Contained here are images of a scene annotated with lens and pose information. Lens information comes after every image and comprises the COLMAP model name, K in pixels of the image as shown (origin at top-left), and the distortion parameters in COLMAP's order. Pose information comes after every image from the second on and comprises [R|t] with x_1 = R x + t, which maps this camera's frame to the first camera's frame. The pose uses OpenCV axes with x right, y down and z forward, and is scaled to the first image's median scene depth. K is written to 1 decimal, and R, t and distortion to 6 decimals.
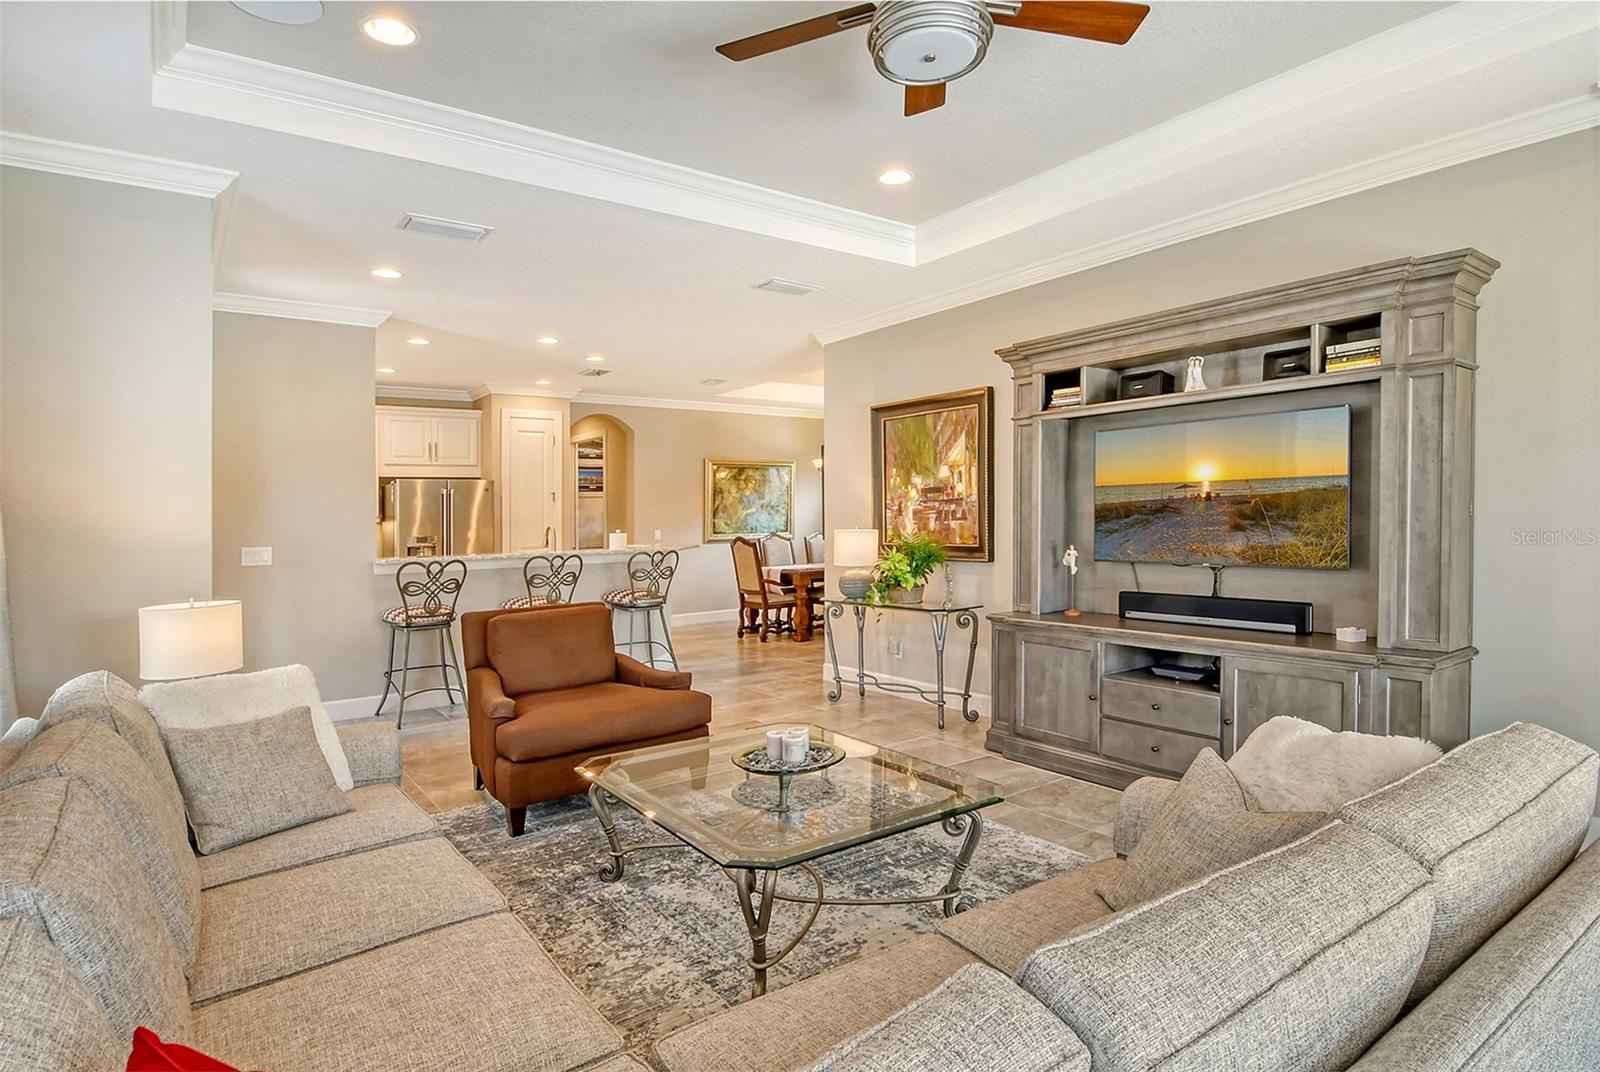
lens RADIAL K [[840.3, 0, 818.9], [0, 840.3, 494.8], [0, 0, 1]] dist [0.017353, 0.000019]
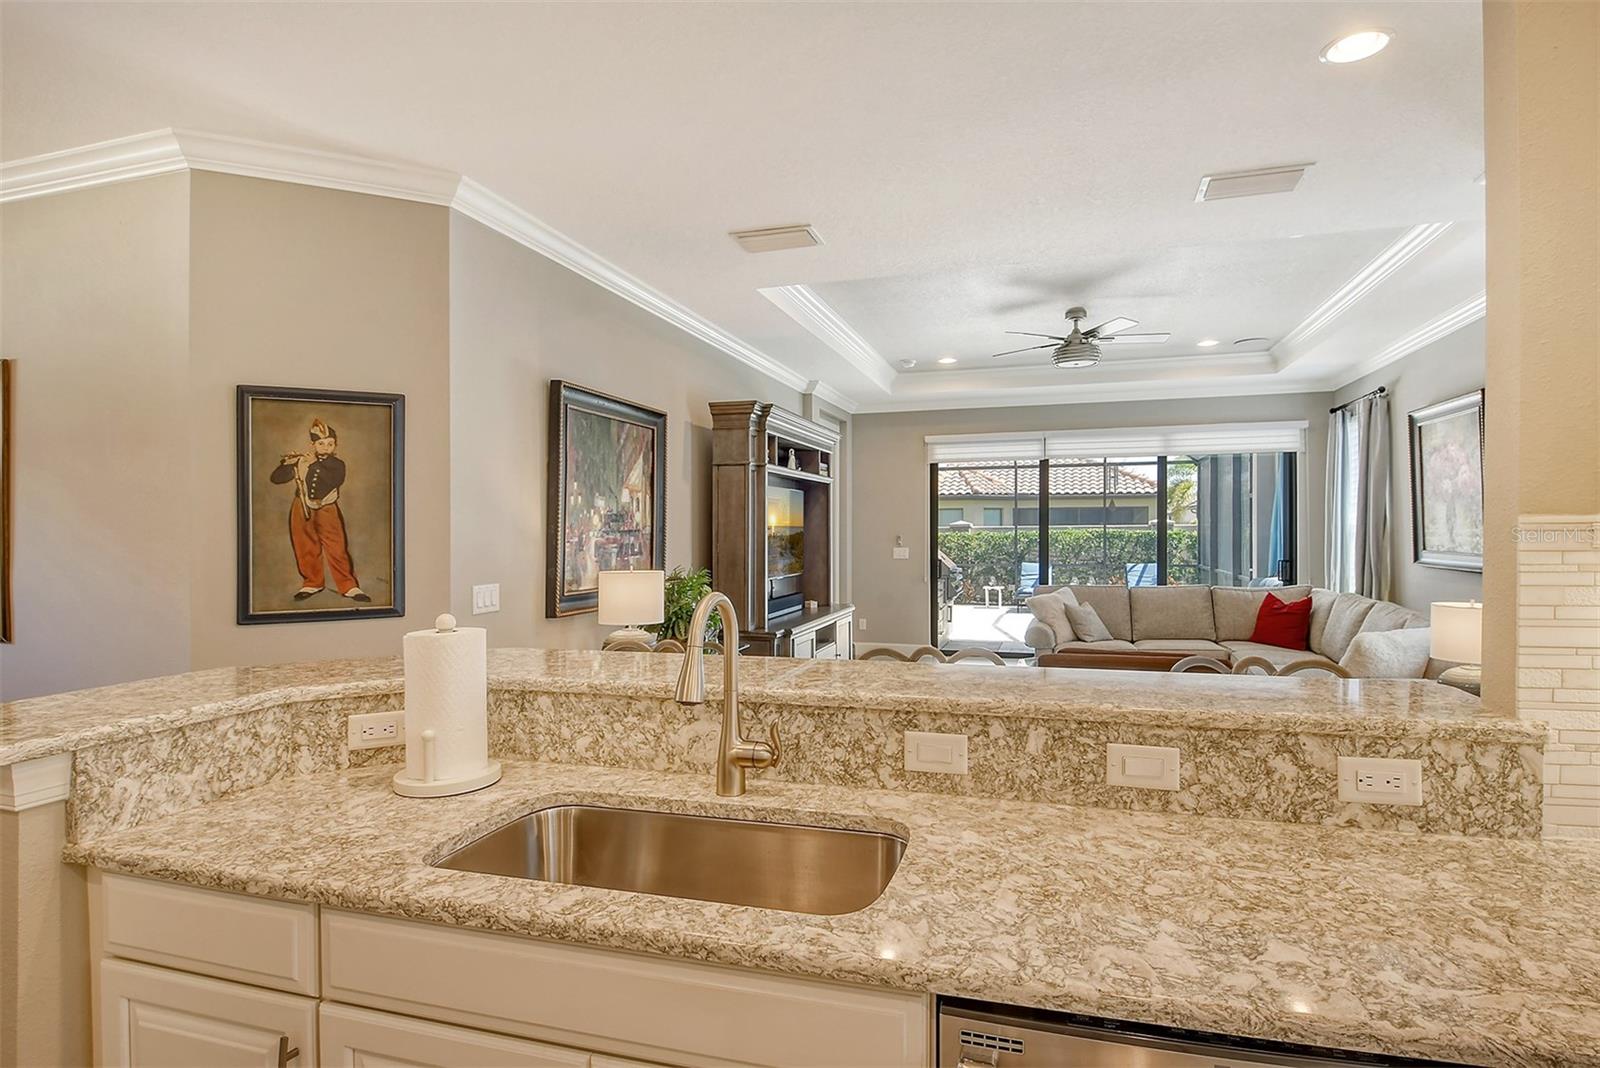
lens RADIAL K [[836.4, 0, 817.8], [0, 836.4, 527.4], [0, 0, 1]] dist [0.017881, -0.030661]
pose [[-0.596147, 0.028271, 0.802378, -0.615170], [-0.000428, 0.999369, -0.035529, 0.031664], [-0.802875, -0.021524, -0.595758, 1.337405]]
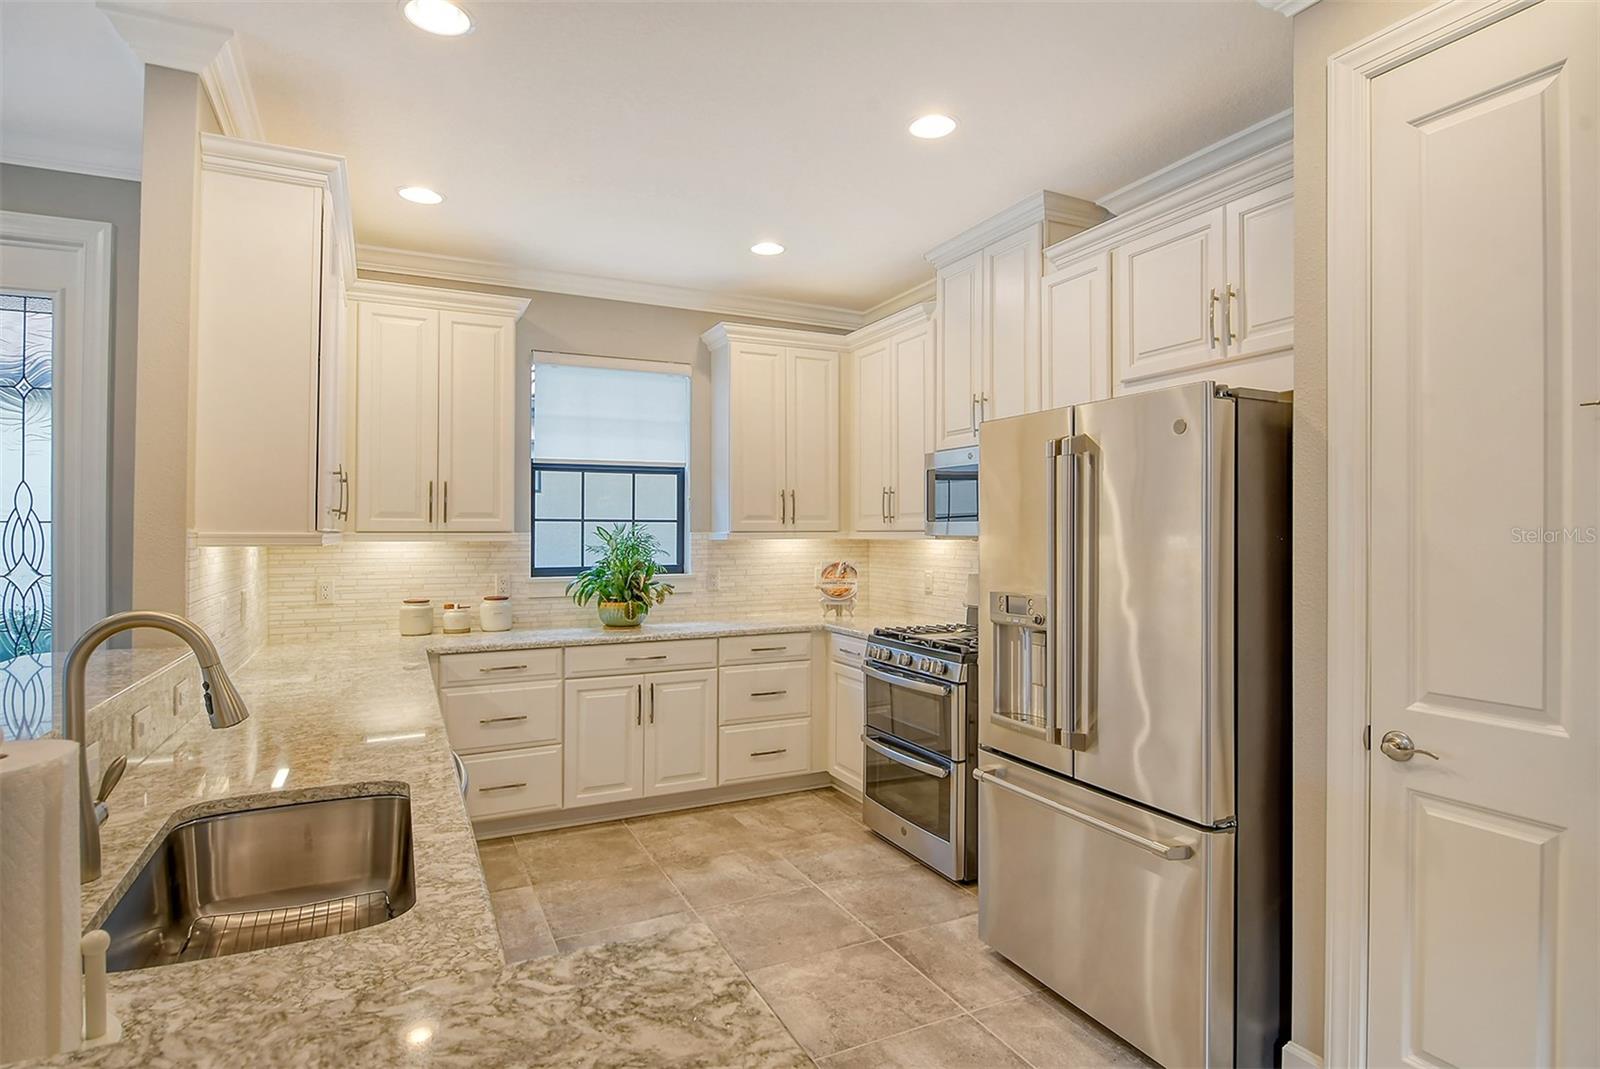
lens RADIAL K [[857.0, 0, 824.7], [0, 857.0, 528.1], [0, 0, 1]] dist [0.005629, -0.000679]
pose [[-0.187256, 0.019340, -0.982121, -0.193417], [0.033948, 0.999336, 0.013207, 0.024686], [0.981724, -0.030868, -0.187788, 1.422475]]
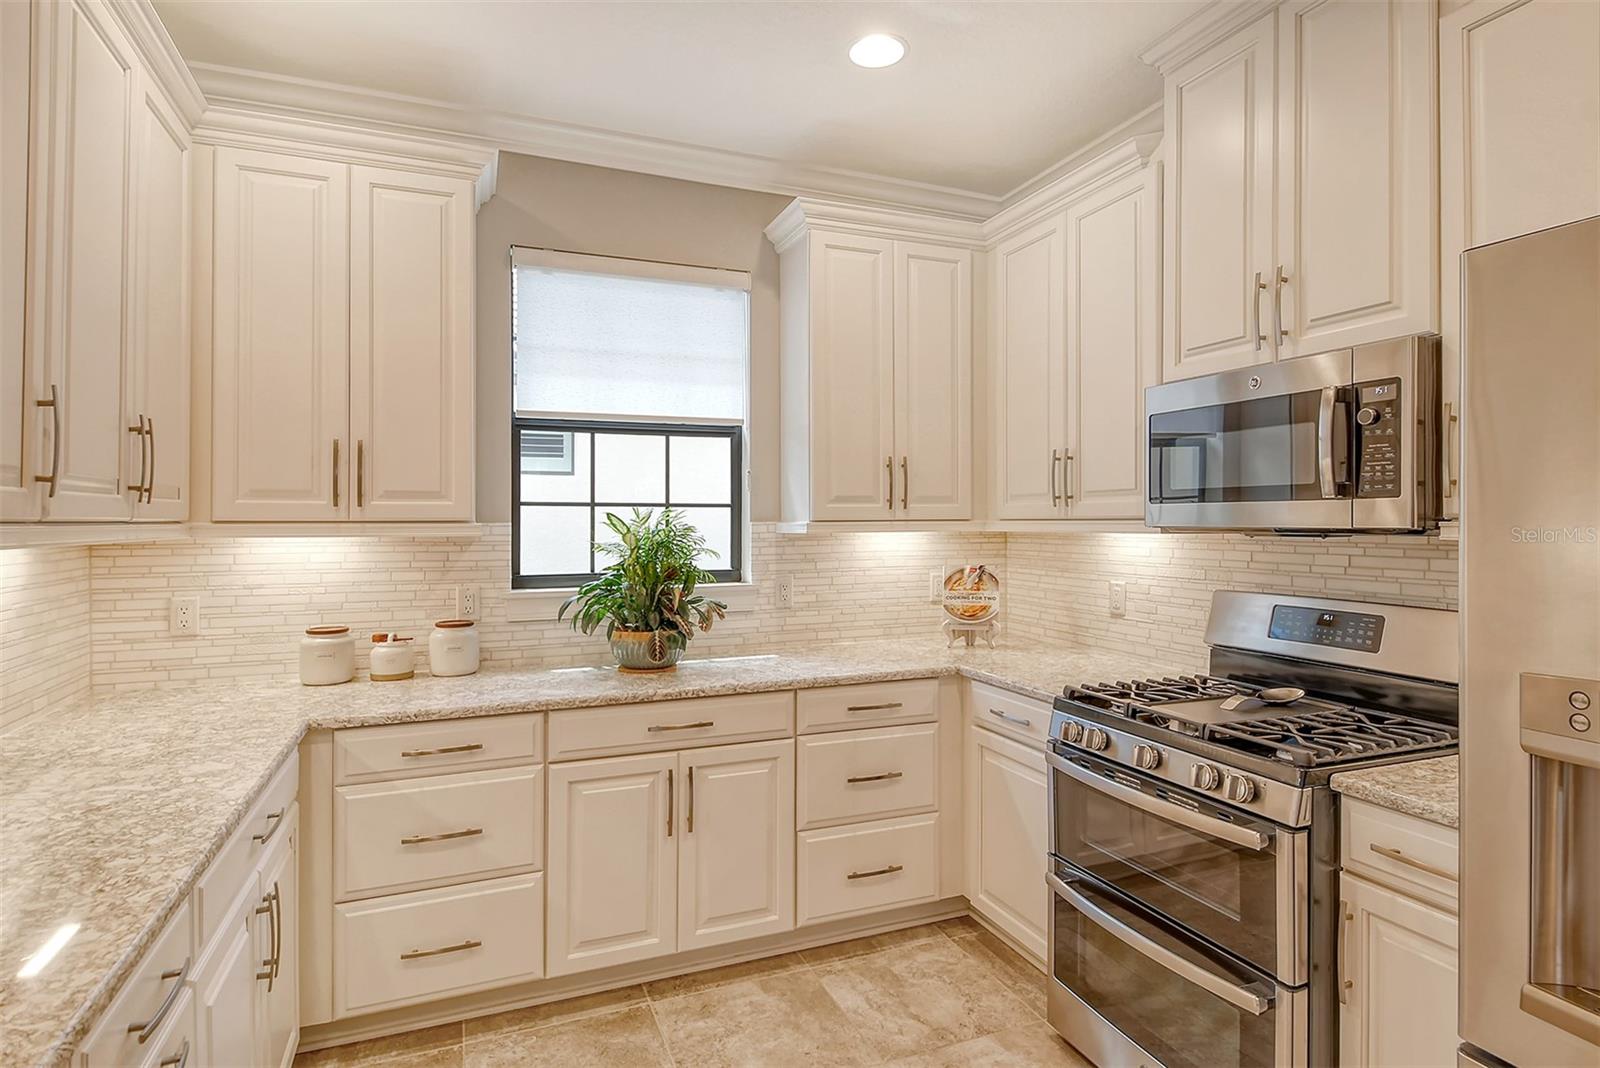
lens RADIAL K [[856.7, 0, 815.3], [0, 856.7, 519.6], [0, 0, 1]] dist [0.027559, -0.025849]
pose [[-0.259476, 0.023339, -0.965467, -0.464828], [0.036724, 0.999223, 0.014285, 0.027533], [0.965051, -0.031749, -0.260132, 1.321621]]
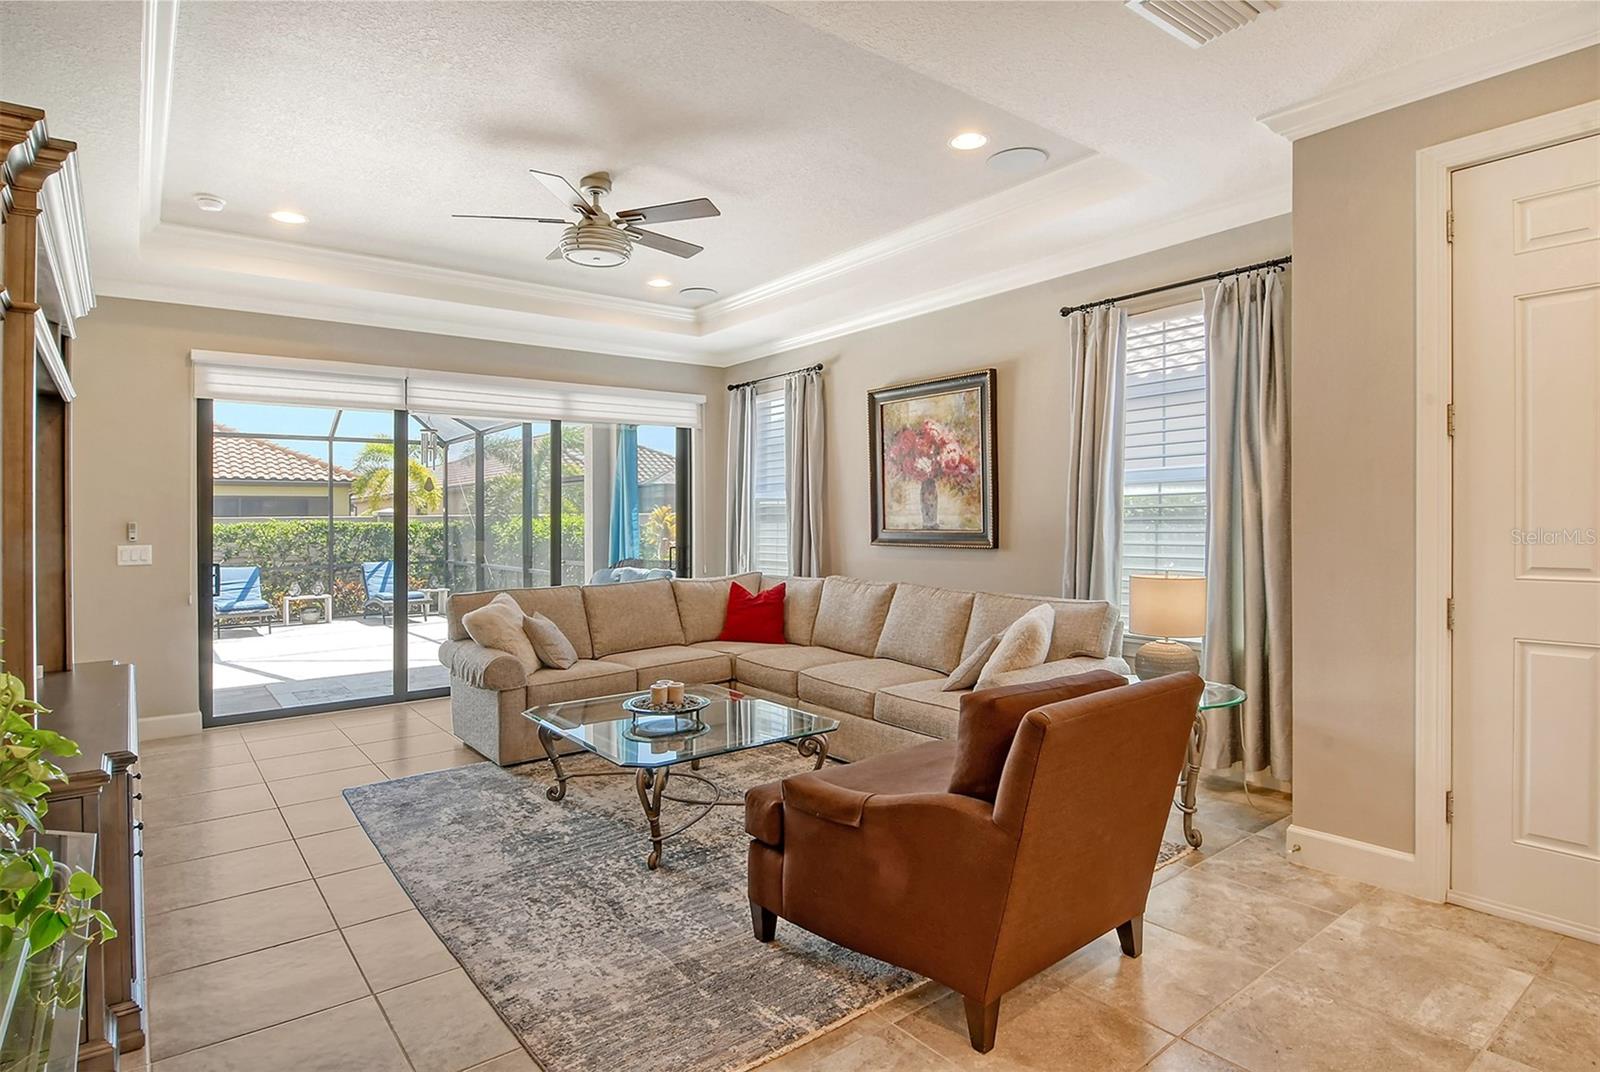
lens RADIAL K [[846.7, 0, 811.8], [0, 846.7, 540.3], [0, 0, 1]] dist [0.014029, -0.033023]
pose [[-0.999308, 0.033429, -0.016292, -0.112939], [0.033427, 0.999441, 0.000366, 0.032128], [0.016295, -0.000179, -0.999867, 1.161652]]
